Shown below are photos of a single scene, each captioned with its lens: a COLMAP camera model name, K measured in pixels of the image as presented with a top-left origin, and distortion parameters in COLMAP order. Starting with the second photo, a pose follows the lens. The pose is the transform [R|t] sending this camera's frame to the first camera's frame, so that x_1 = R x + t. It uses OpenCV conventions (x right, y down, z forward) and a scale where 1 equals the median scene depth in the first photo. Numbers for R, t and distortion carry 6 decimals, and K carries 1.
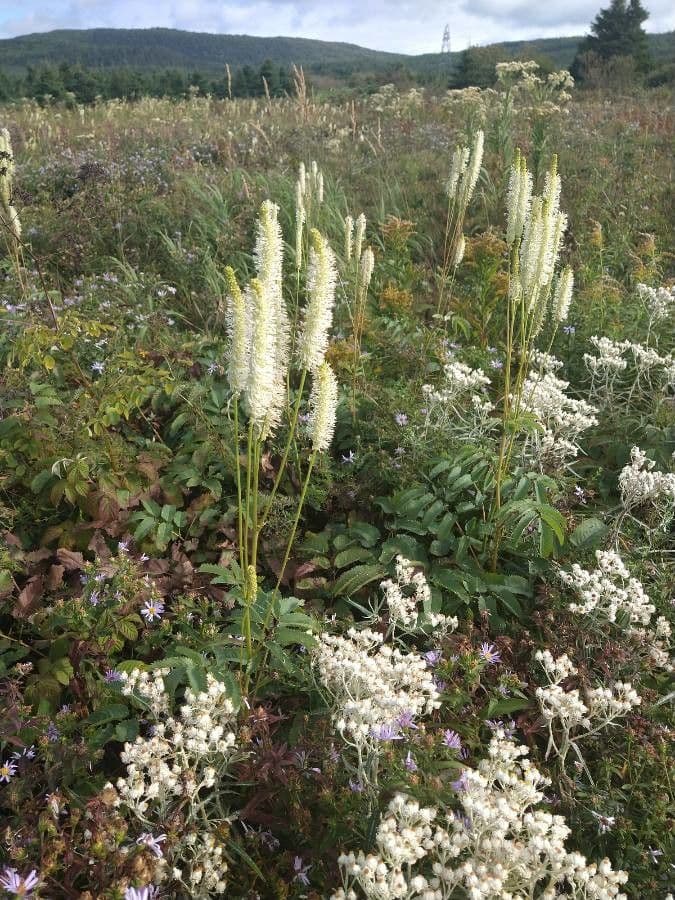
lens RADIAL K [[628.4, 0, 337.3], [0, 628.4, 427.3], [0, 0, 1]] dist [0.042132, -0.111862]
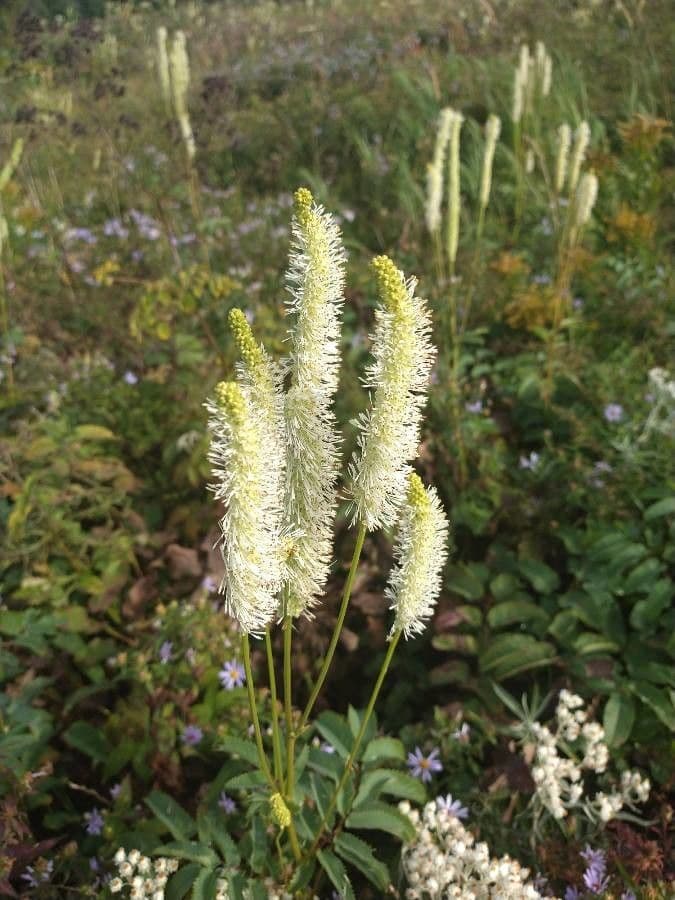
lens RADIAL K [[628.4, 0, 337.3], [0, 628.4, 427.3], [0, 0, 1]] dist [0.042132, -0.111862]
pose [[0.944094, 0.104005, -0.312839, 0.033555], [-0.056135, 0.985790, 0.158325, -0.106335], [0.324861, -0.131913, 0.936517, 0.230716]]
